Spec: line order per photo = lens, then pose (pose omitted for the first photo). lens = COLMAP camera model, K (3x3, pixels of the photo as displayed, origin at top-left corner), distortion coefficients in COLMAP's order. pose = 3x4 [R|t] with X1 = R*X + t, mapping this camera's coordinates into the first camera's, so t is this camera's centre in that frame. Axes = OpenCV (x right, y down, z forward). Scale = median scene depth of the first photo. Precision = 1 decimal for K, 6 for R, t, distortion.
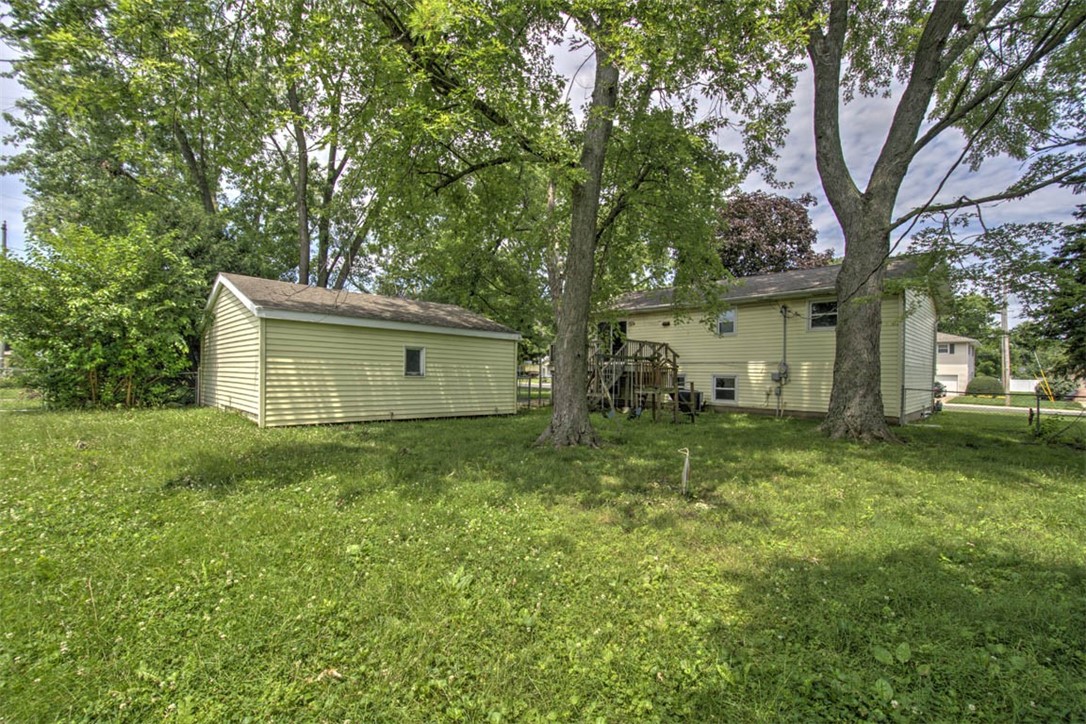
lens RADIAL K [[462.4, 0, 541.9], [0, 462.4, 366.7], [0, 0, 1]] dist [0.004404, -0.003117]
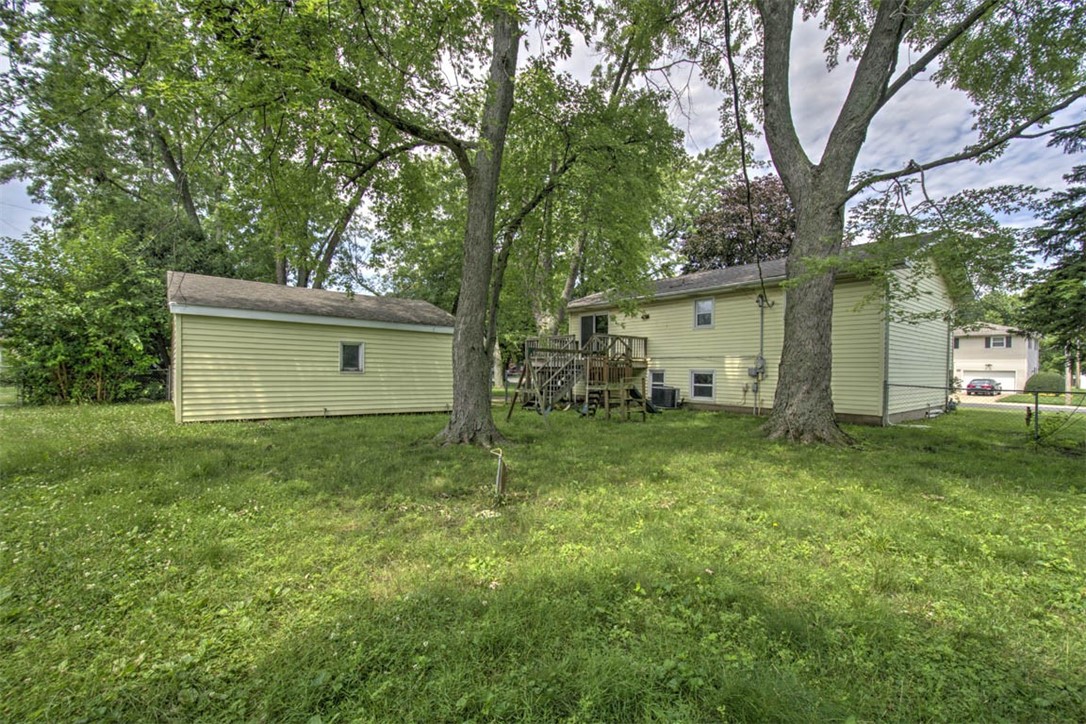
lens RADIAL K [[462.4, 0, 545.4], [0, 462.4, 366.0], [0, 0, 1]] dist [0.004404, -0.003117]
pose [[0.995958, -0.004357, -0.089715, 0.224265], [0.004572, 0.999987, 0.002192, 0.007676], [0.089704, -0.002593, 0.995965, 0.056557]]
